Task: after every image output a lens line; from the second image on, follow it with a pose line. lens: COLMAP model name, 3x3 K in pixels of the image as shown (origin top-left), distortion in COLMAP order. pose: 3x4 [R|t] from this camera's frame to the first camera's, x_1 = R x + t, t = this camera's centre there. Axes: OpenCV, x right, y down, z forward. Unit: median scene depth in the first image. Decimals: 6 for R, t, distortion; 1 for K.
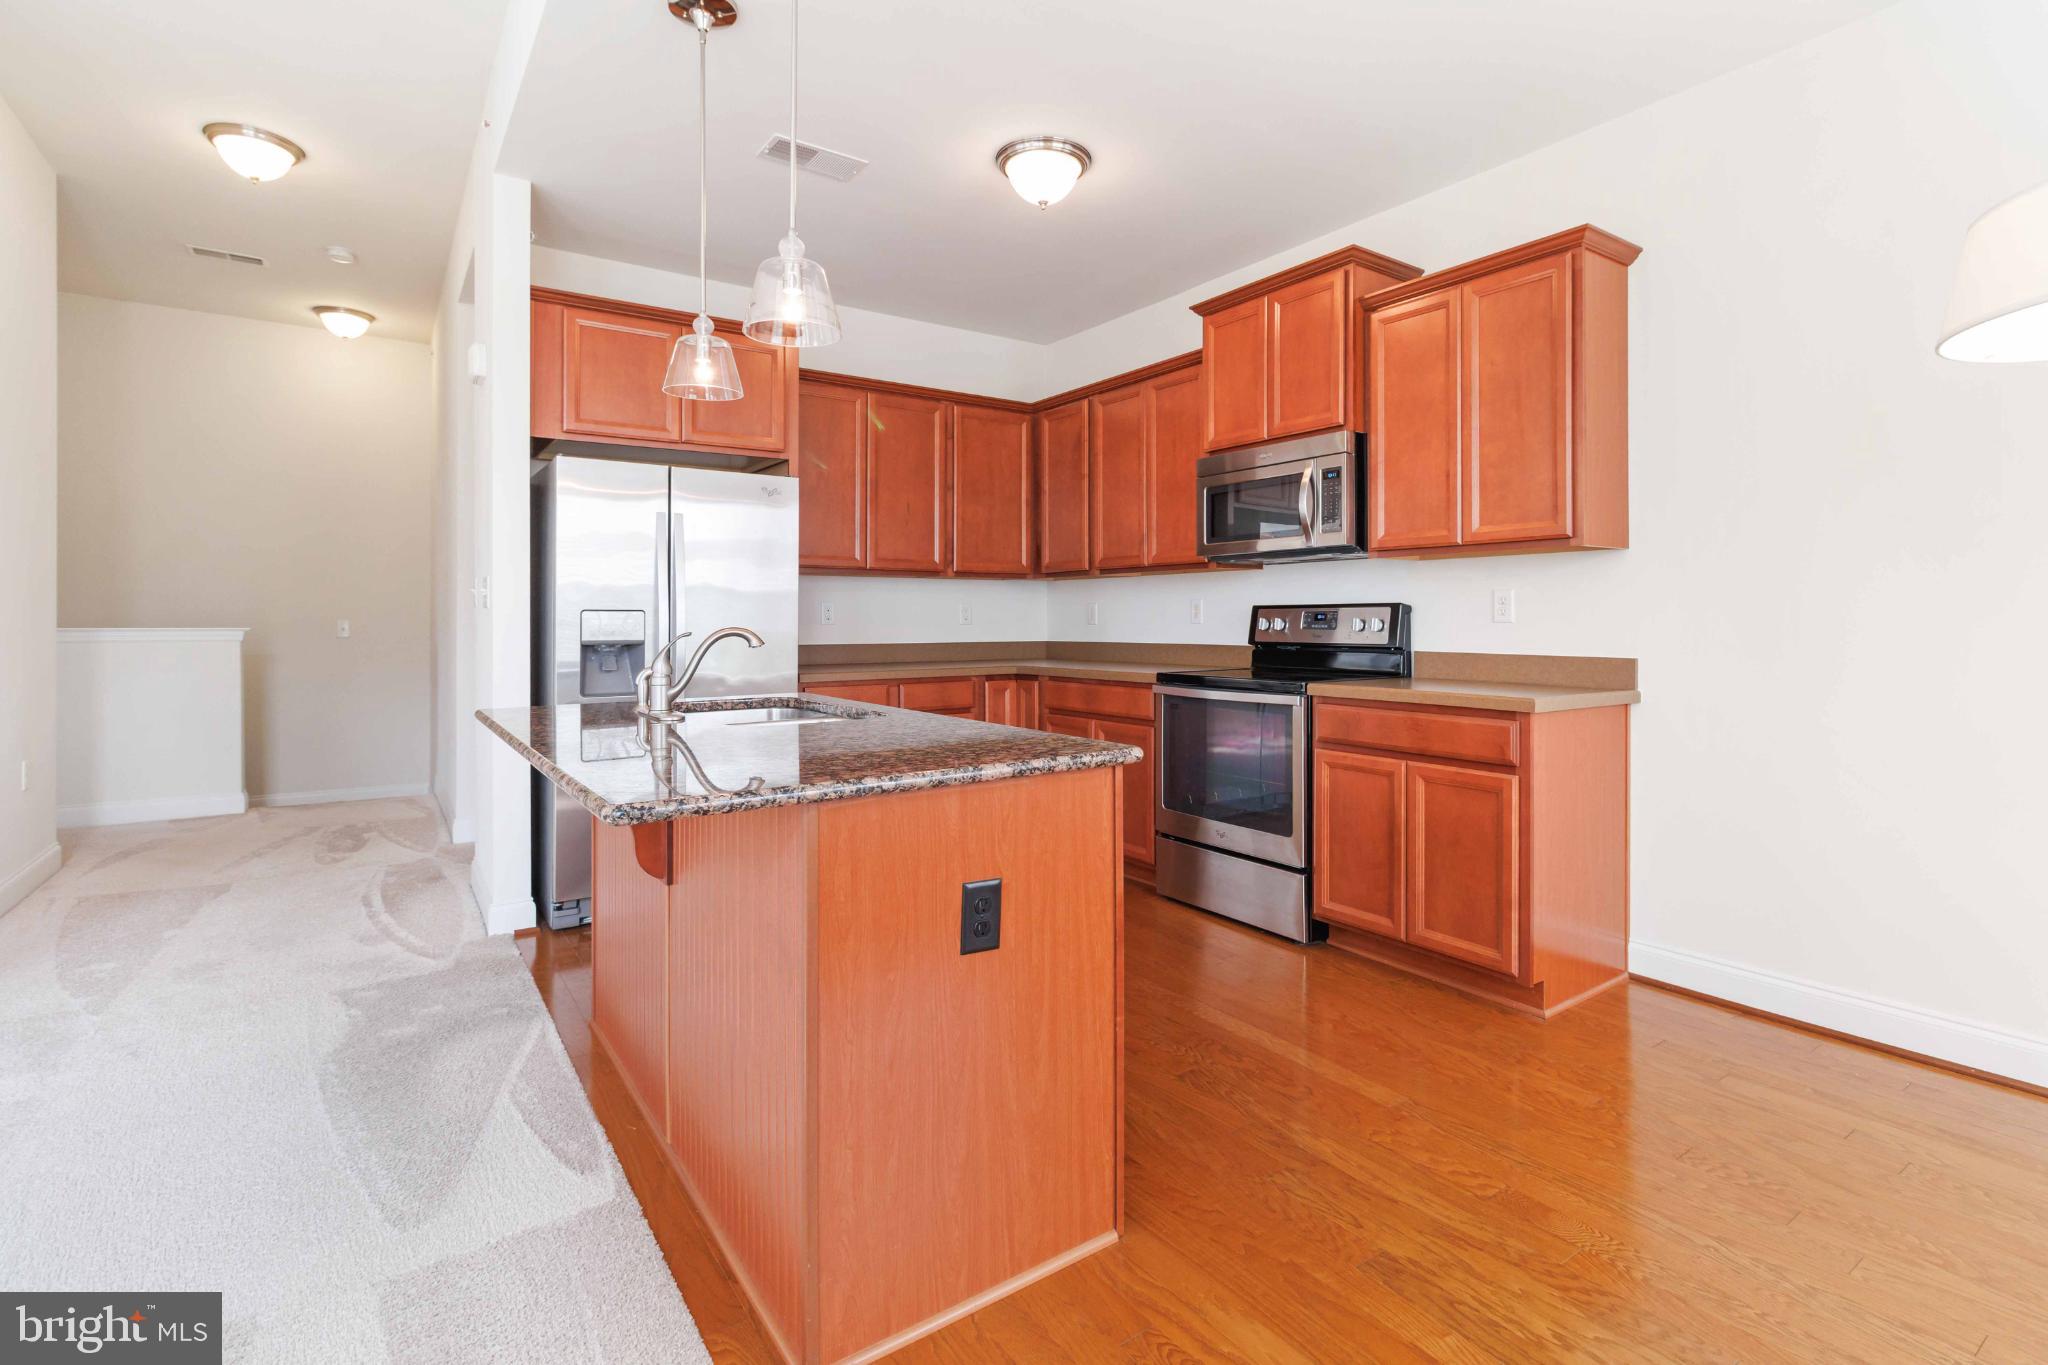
lens RADIAL K [[953.5, 0, 1038.1], [0, 953.5, 610.1], [0, 0, 1]] dist [-0.001824, 0.001456]
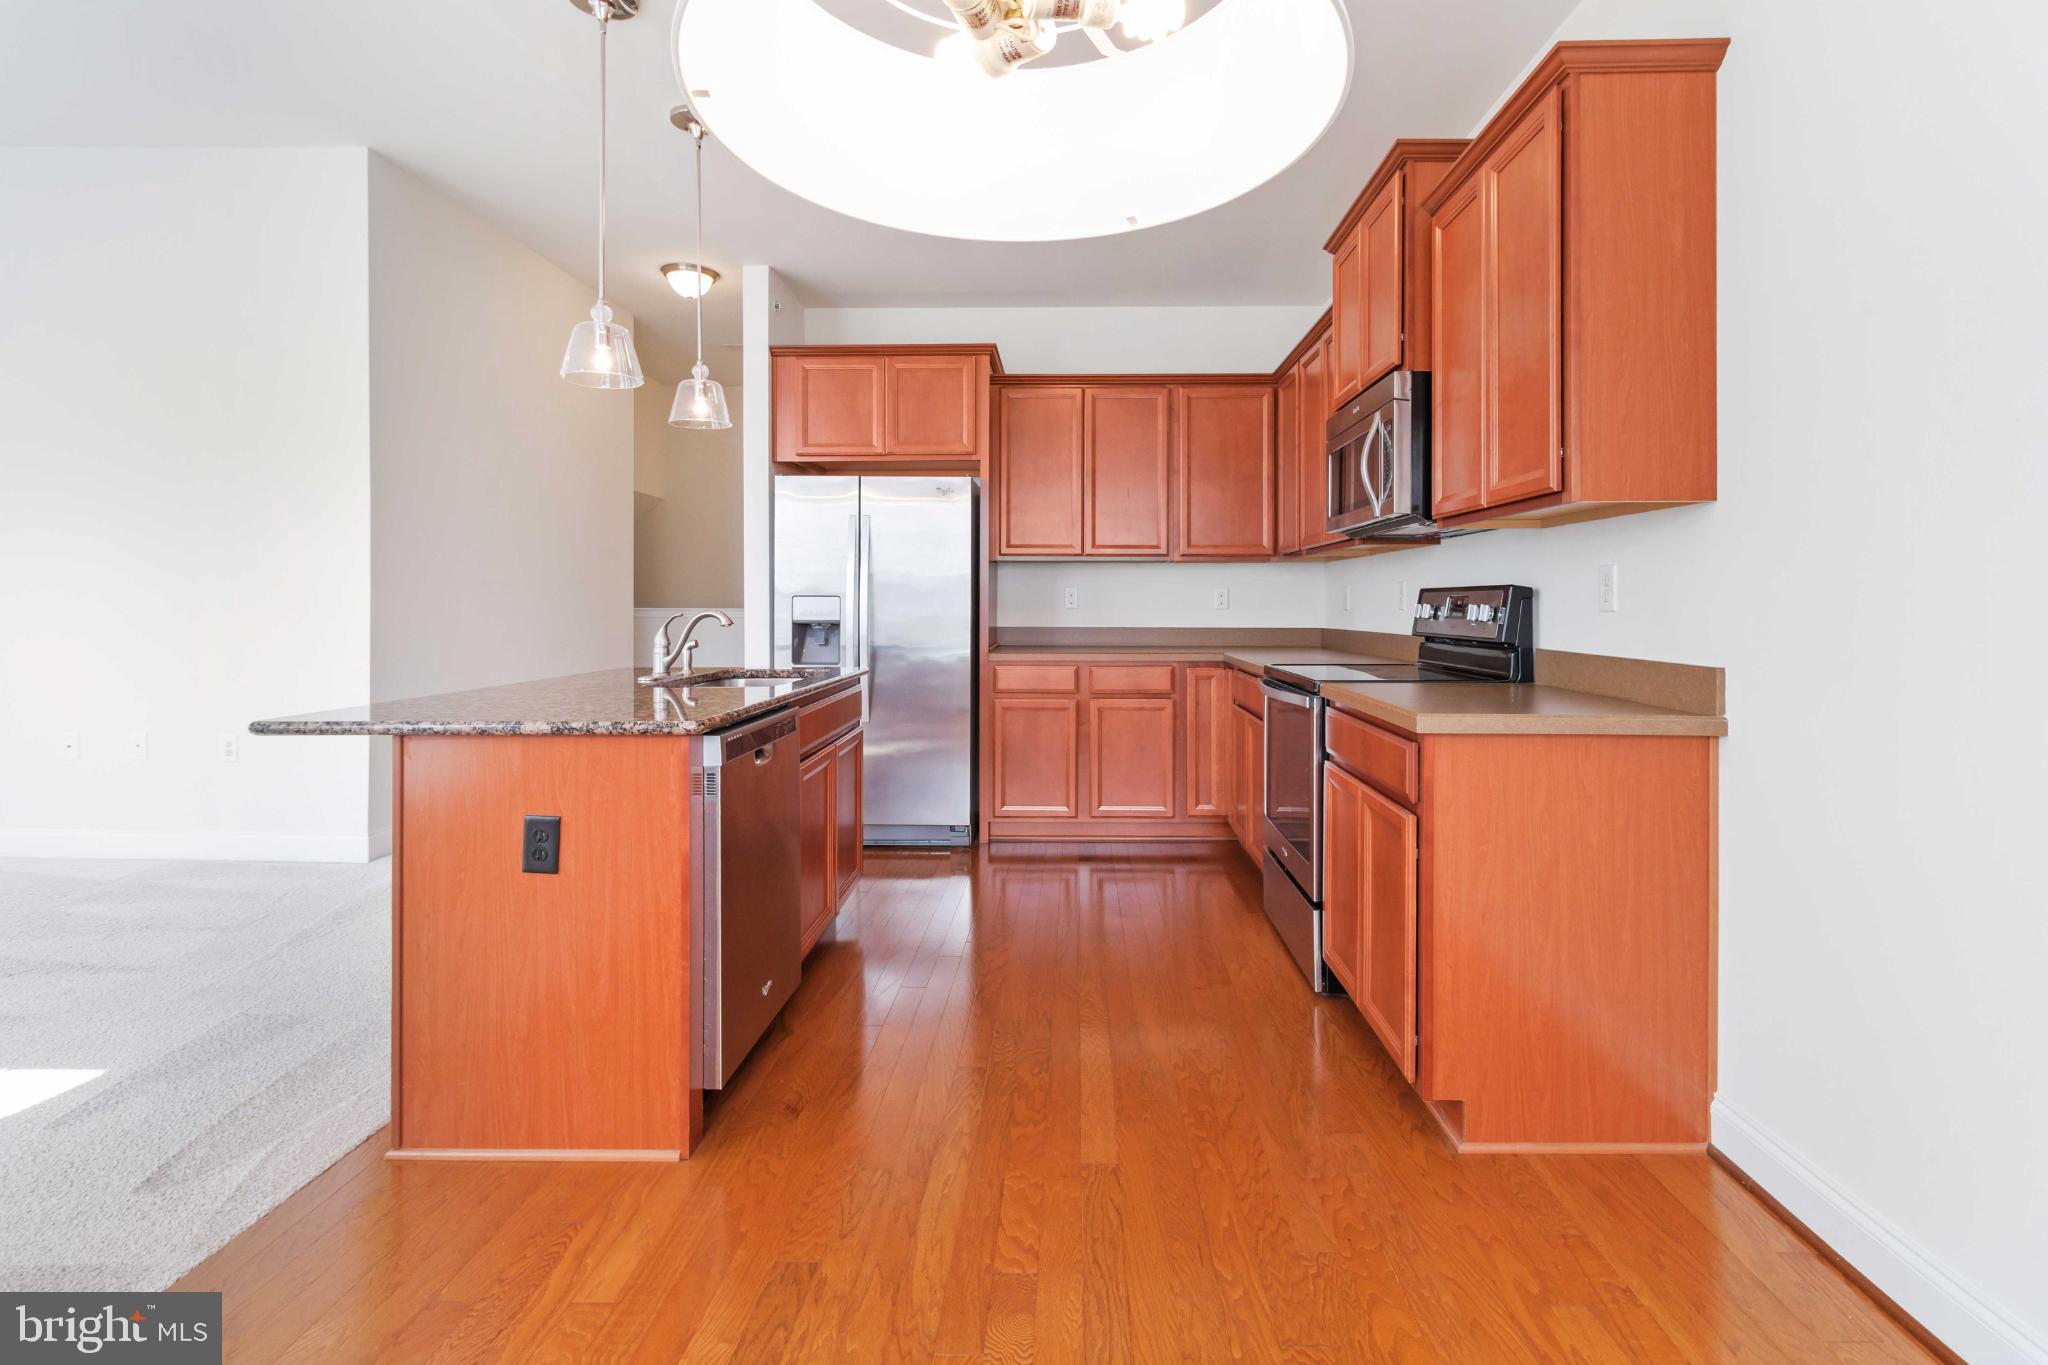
lens RADIAL K [[953.5, 0, 1062.8], [0, 953.5, 594.6], [0, 0, 1]] dist [-0.001824, 0.001456]
pose [[0.814384, -0.002472, -0.580321, 0.639487], [0.002428, 0.999997, -0.000854, 0.000159], [0.580321, -0.000713, 0.814387, 0.205100]]
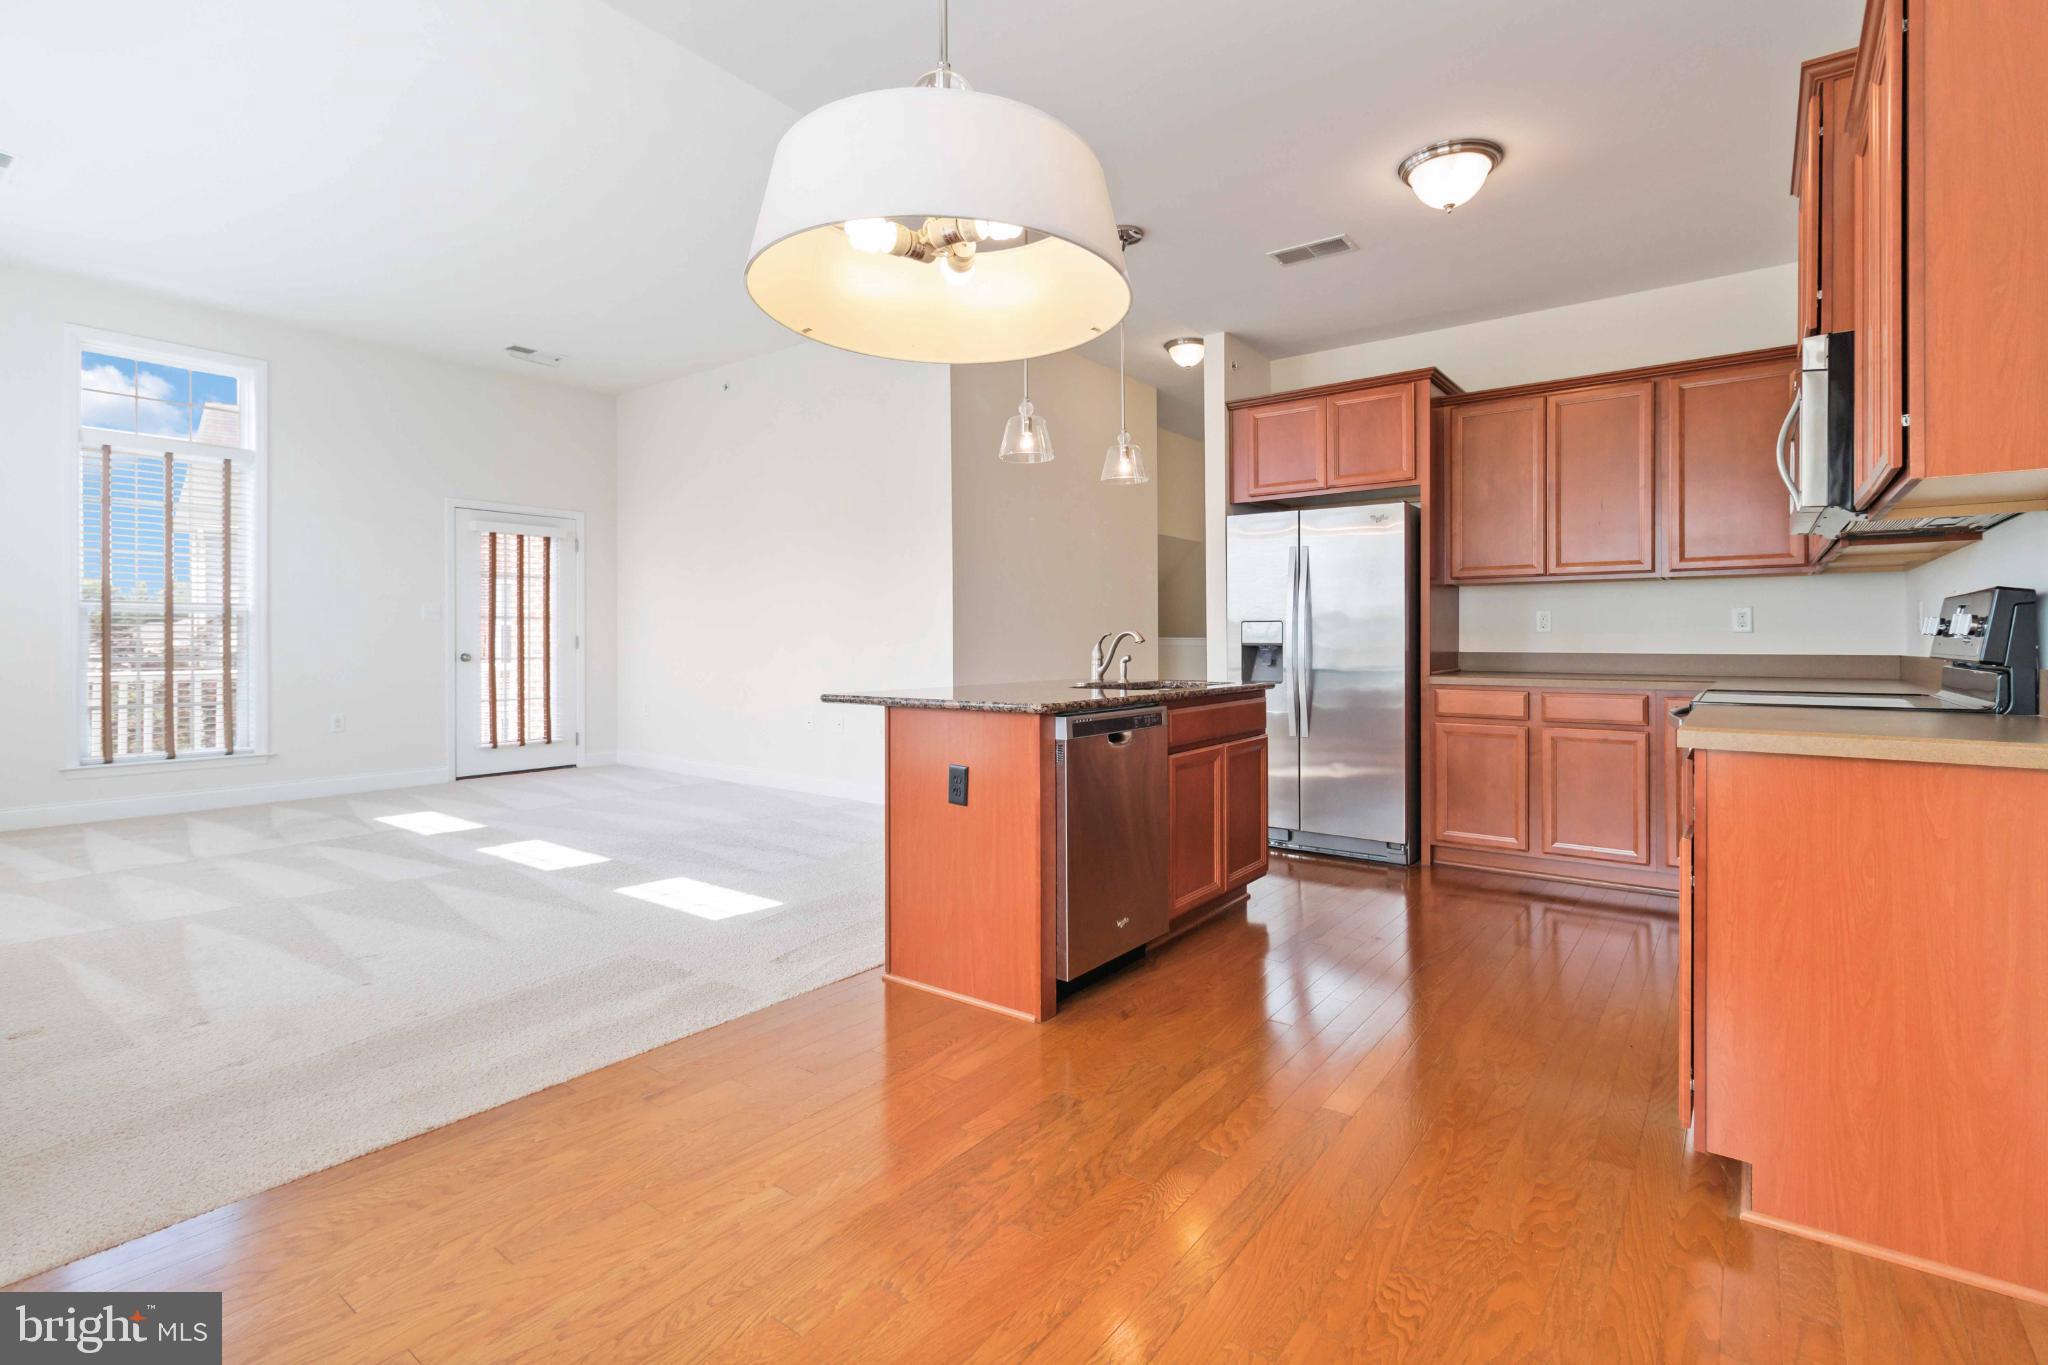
lens RADIAL K [[953.5, 0, 1056.9], [0, 953.5, 634.6], [0, 0, 1]] dist [-0.001824, 0.001456]
pose [[0.329167, -0.004082, -0.944263, 0.902860], [0.008659, 0.999962, -0.001305, 0.021960], [0.944232, -0.007747, 0.329189, 0.310857]]
